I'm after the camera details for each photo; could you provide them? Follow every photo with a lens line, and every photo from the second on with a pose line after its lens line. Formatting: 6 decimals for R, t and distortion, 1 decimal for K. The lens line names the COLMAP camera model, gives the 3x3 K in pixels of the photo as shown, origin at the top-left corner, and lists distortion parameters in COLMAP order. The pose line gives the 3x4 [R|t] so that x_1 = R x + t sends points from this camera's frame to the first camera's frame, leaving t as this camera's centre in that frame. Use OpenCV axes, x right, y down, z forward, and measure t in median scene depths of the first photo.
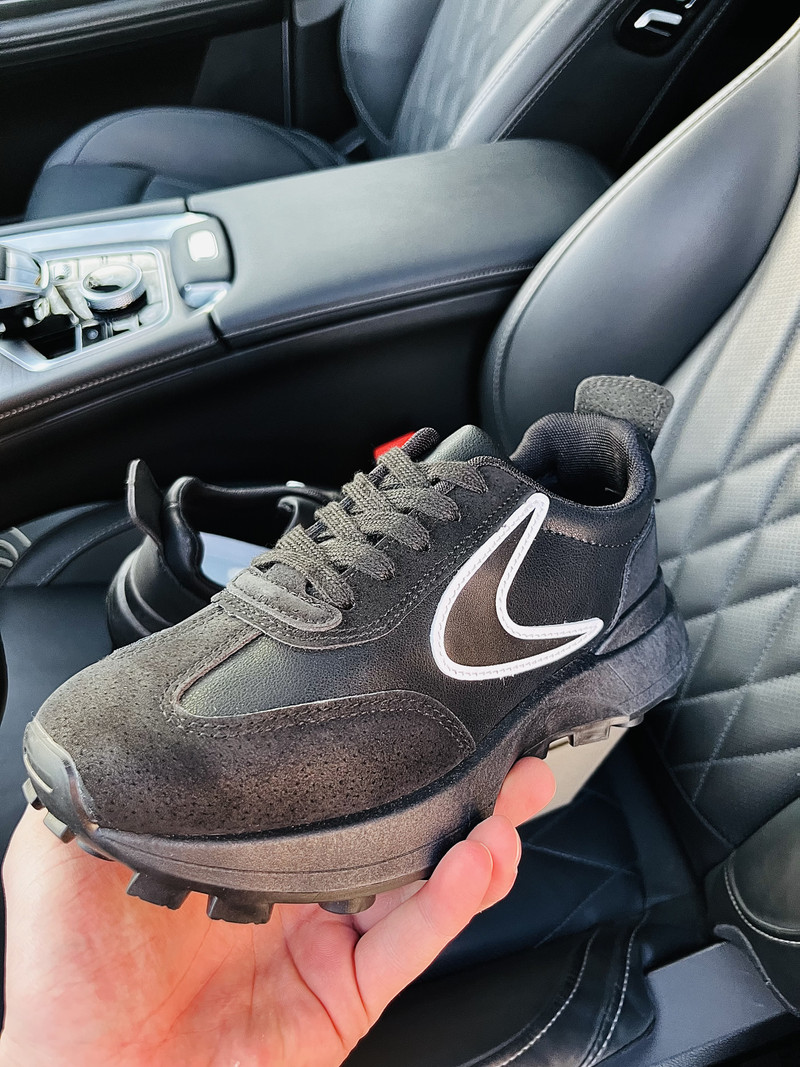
lens RADIAL K [[814.1, 0, 401.8], [0, 814.1, 538.6], [0, 0, 1]] dist [0.044703, -0.080010]
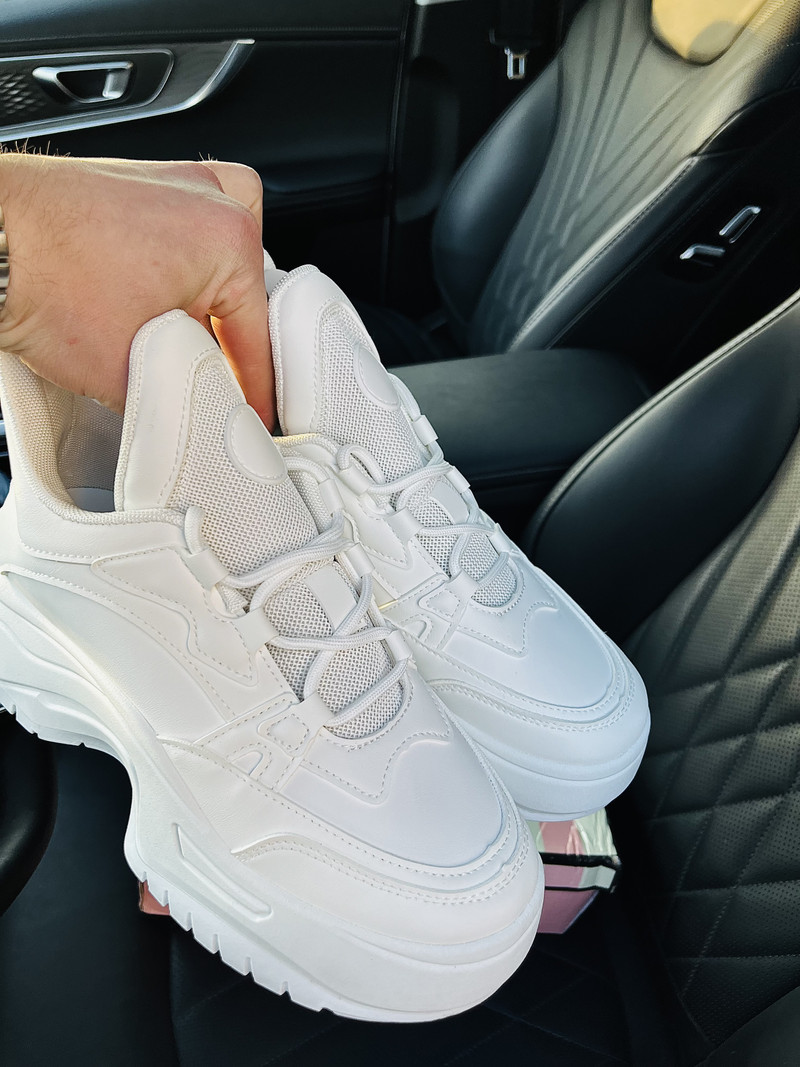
lens RADIAL K [[814.1, 0, 405.6], [0, 814.1, 547.9], [0, 0, 1]] dist [0.044703, -0.080010]
pose [[0.991765, 0.080102, -0.099925, 0.062762], [-0.092951, 0.986965, -0.131382, -0.057124], [0.088098, 0.139588, 0.986283, -0.103323]]
